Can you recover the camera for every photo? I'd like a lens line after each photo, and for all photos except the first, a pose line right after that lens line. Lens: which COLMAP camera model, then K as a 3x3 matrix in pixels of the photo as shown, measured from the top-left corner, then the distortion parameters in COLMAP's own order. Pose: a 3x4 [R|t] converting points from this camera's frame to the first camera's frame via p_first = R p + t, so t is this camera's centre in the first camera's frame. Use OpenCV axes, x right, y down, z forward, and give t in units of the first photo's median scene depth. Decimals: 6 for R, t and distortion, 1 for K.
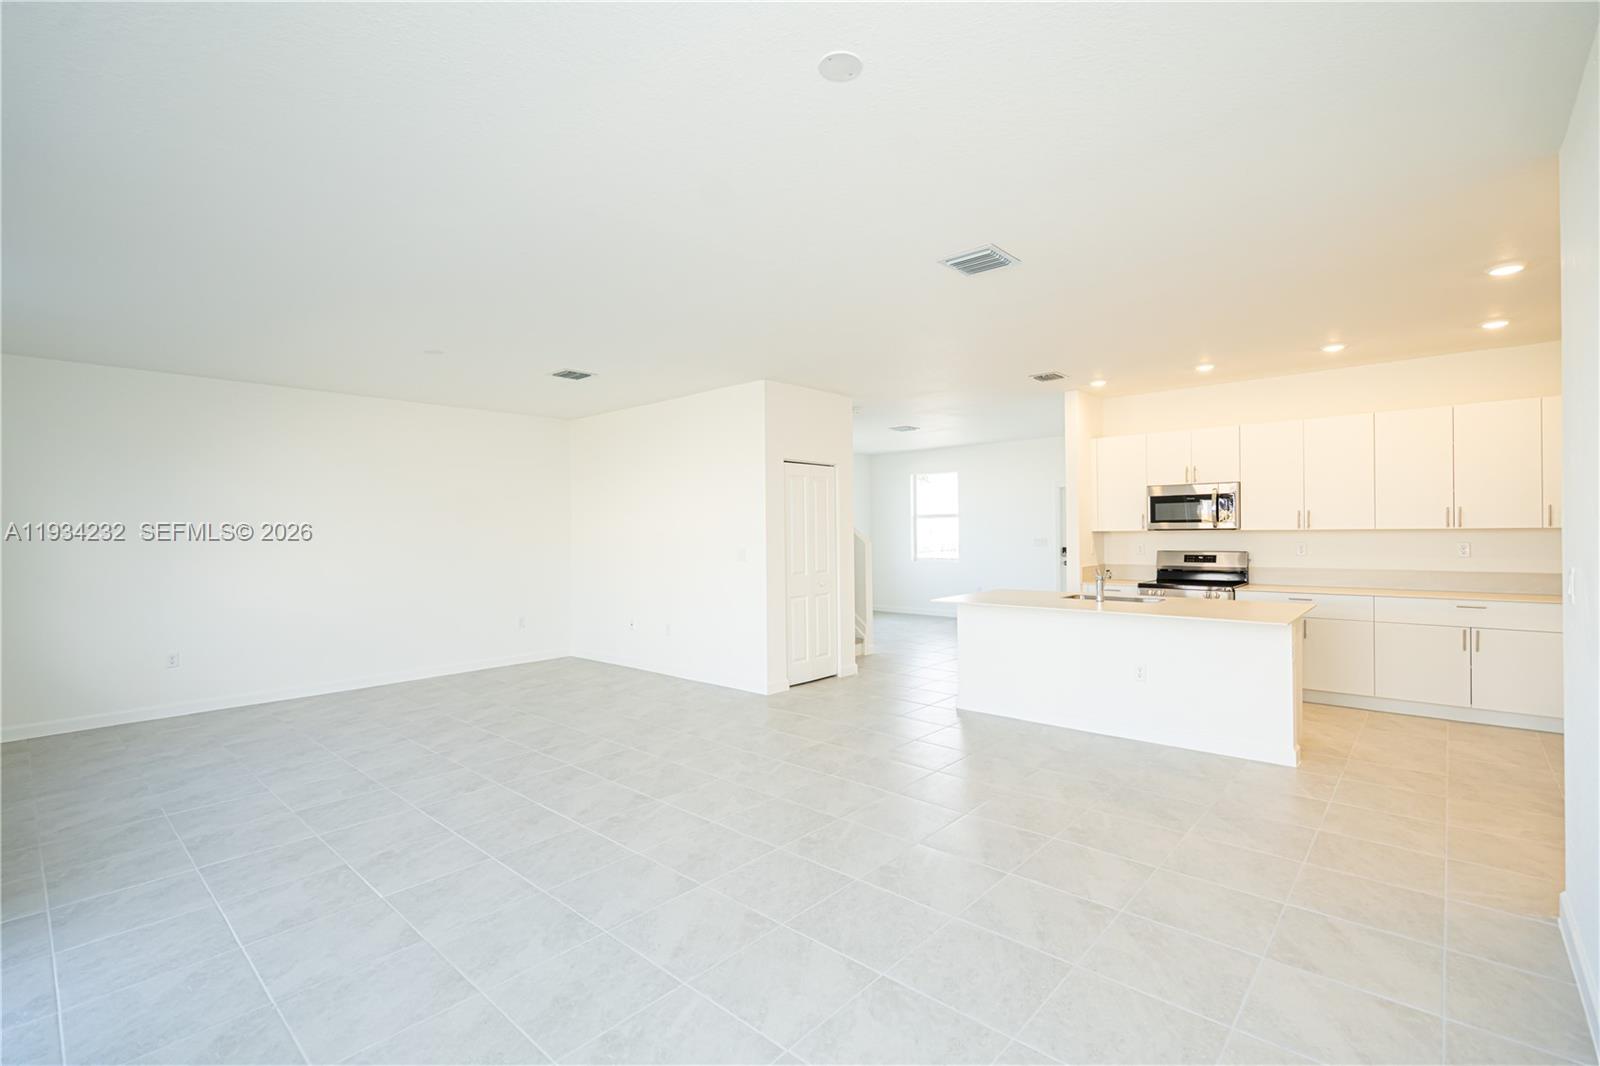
lens RADIAL K [[719.4, 0, 803.4], [0, 719.4, 535.5], [0, 0, 1]] dist [-0.006079, 0.001276]
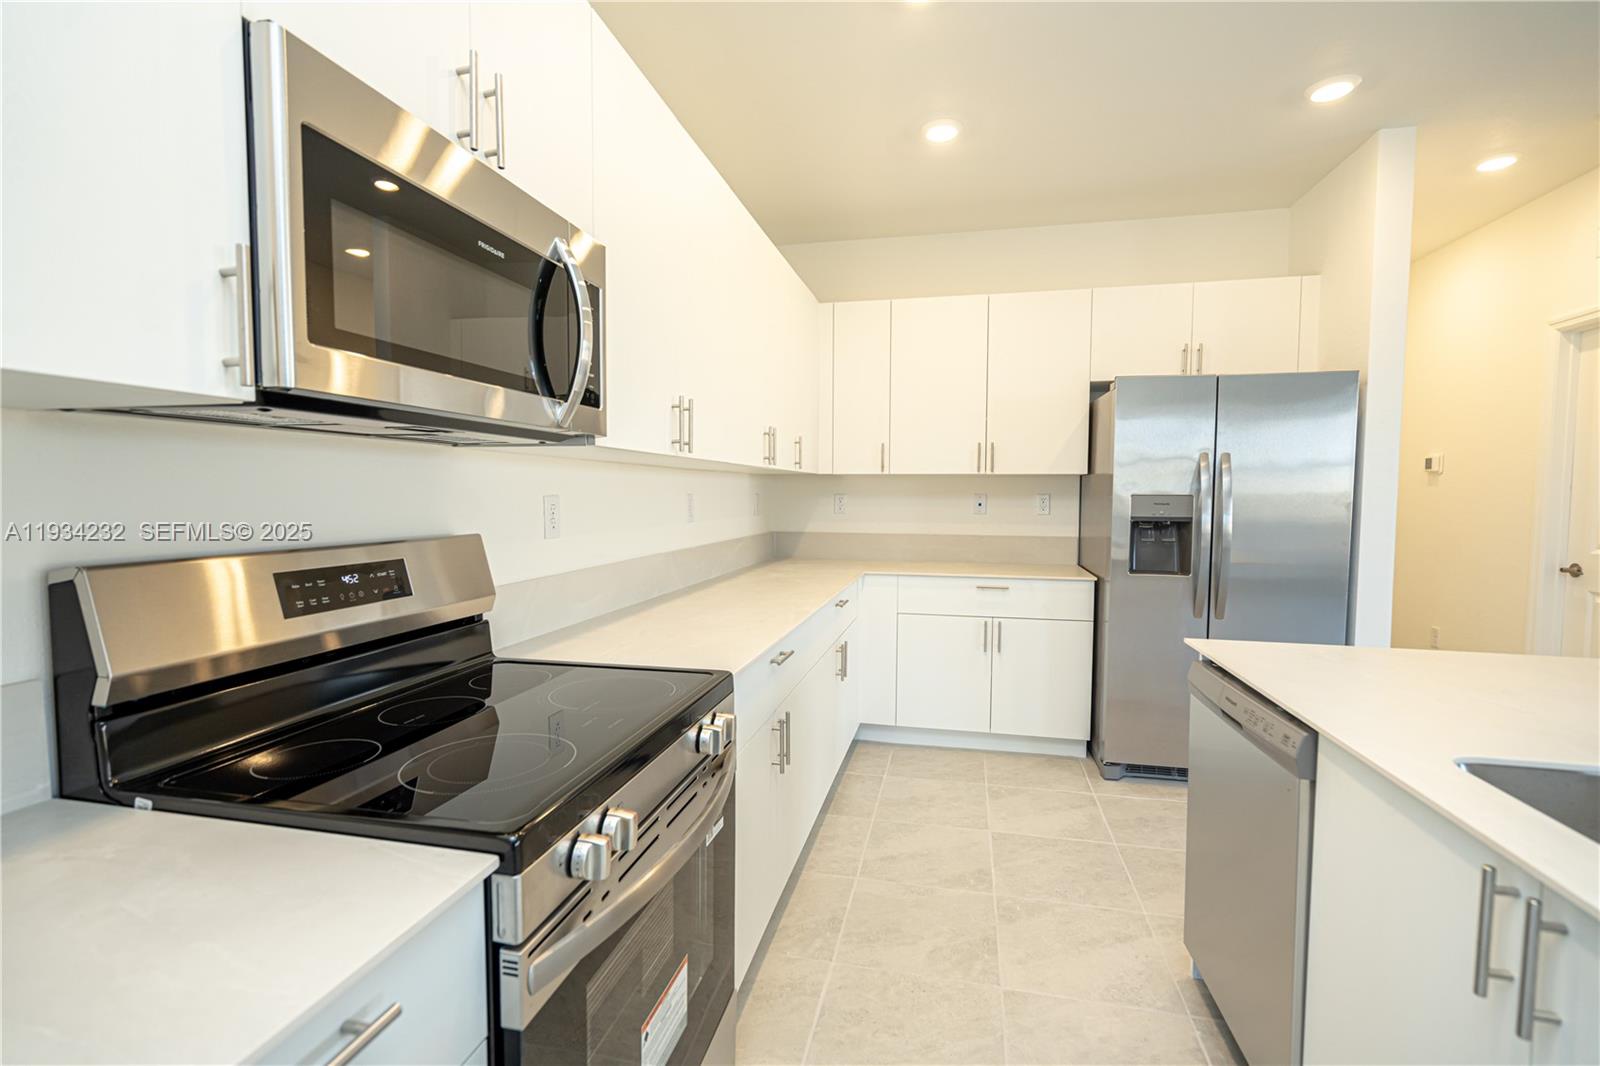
lens RADIAL K [[725.4, 0, 796.3], [0, 725.4, 532.3], [0, 0, 1]] dist [-0.000025, 0.000700]
pose [[-0.478919, -0.038388, 0.877019, 0.379442], [0.008775, 0.998784, 0.048510, 0.011959], [-0.877815, 0.030928, -0.478000, 1.130112]]
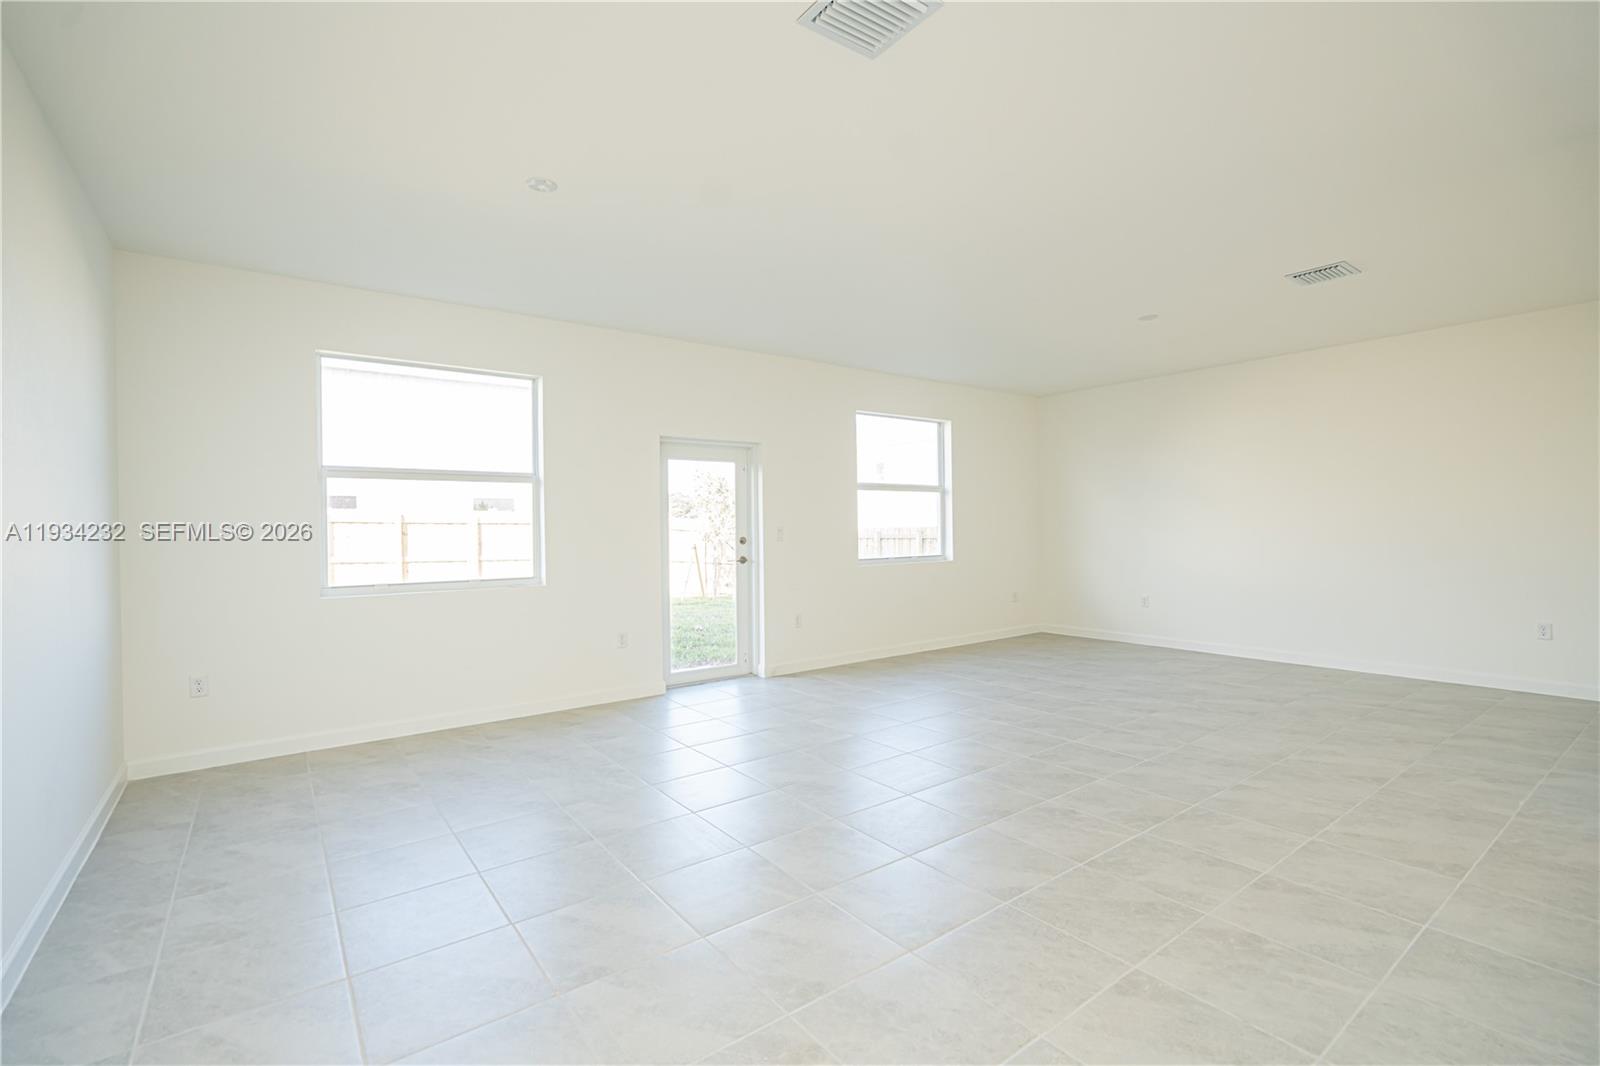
lens RADIAL K [[719.4, 0, 803.4], [0, 719.4, 535.5], [0, 0, 1]] dist [-0.006079, 0.001276]
pose [[-0.191537, 0.025544, -0.981153, 0.498782], [0.007730, 0.999670, 0.024517, 0.017754], [0.981455, -0.002889, -0.191671, 0.628648]]
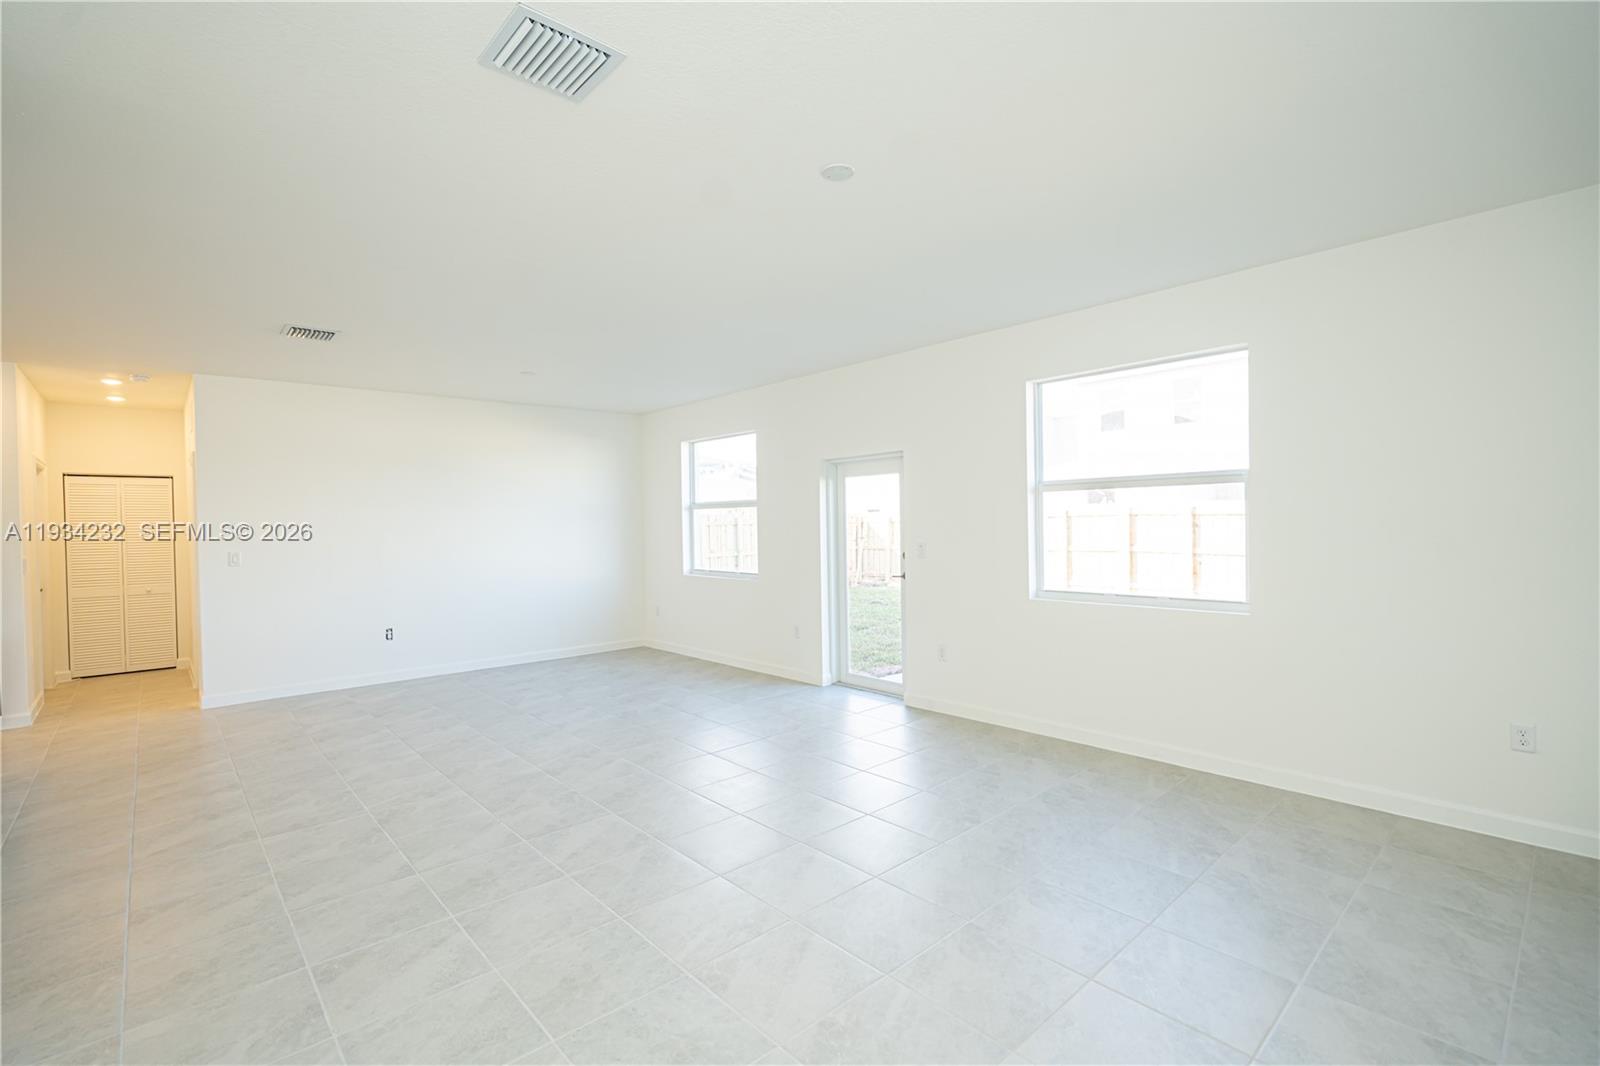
lens RADIAL K [[725.4, 0, 796.3], [0, 725.4, 532.3], [0, 0, 1]] dist [-0.000025, 0.000700]
pose [[-0.993919, 0.029043, 0.106212, -0.470161], [0.031451, 0.999283, 0.021071, -0.006487], [-0.105524, 0.024284, -0.994120, 1.342657]]
